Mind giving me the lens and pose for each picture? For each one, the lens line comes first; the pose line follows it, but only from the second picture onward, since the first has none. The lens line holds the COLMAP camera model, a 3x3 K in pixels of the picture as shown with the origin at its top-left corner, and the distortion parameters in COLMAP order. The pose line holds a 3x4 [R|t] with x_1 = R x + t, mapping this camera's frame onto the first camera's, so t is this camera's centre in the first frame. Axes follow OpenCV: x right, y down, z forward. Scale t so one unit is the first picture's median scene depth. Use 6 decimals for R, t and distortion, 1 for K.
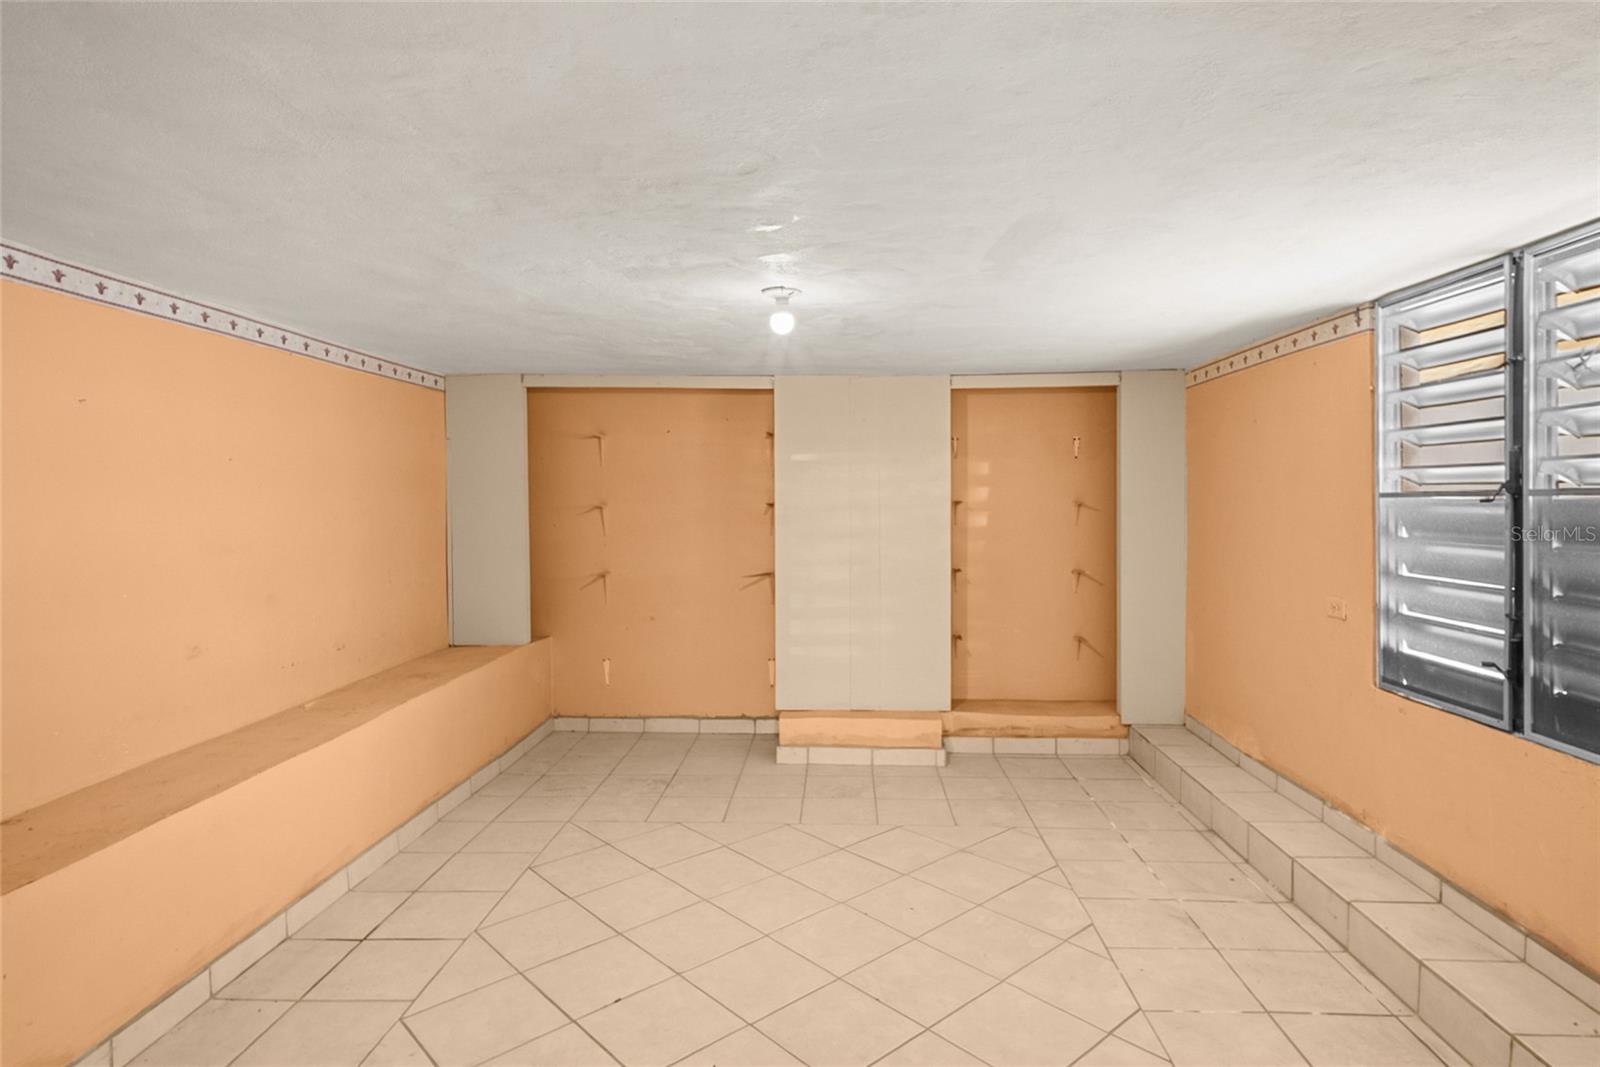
lens RADIAL K [[902.2, 0, 797.5], [0, 902.2, 504.1], [0, 0, 1]] dist [0.032946, -0.000473]
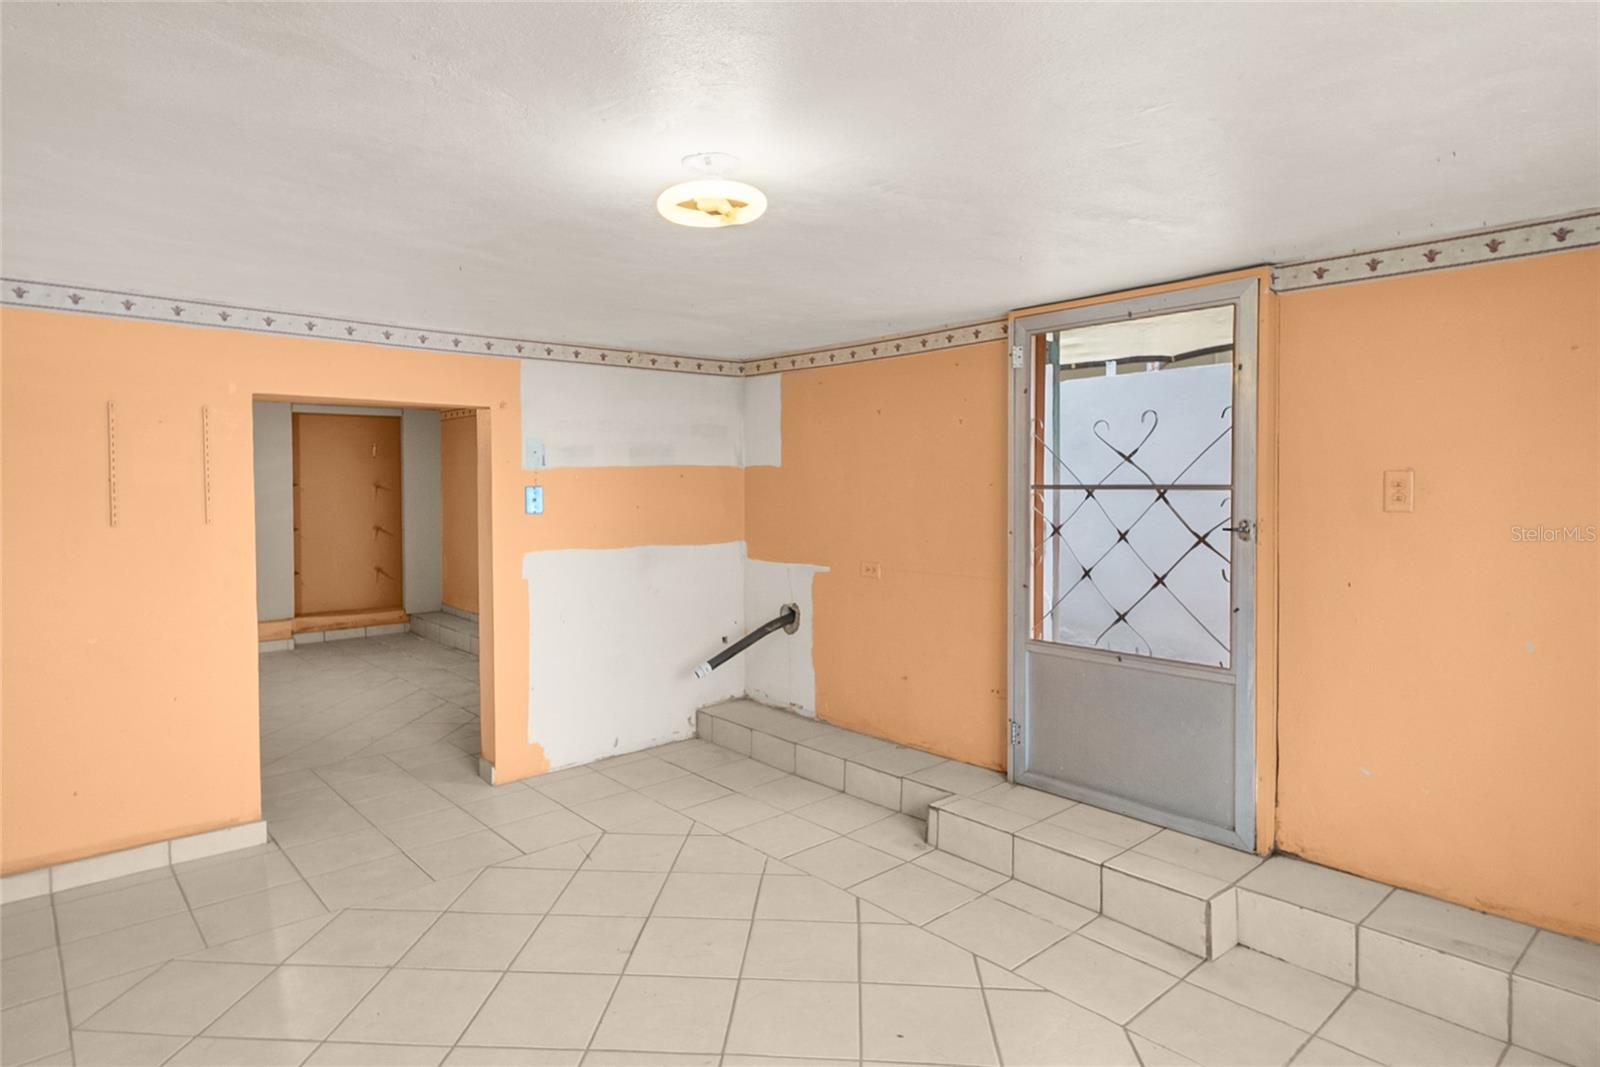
lens RADIAL K [[902.2, 0, 799.2], [0, 902.2, 506.5], [0, 0, 1]] dist [0.032946, -0.000473]
pose [[0.710206, -0.016201, 0.703808, -0.318560], [0.004241, 0.999815, 0.018736, 0.008724], [-0.703981, -0.010322, 0.710143, -0.738918]]
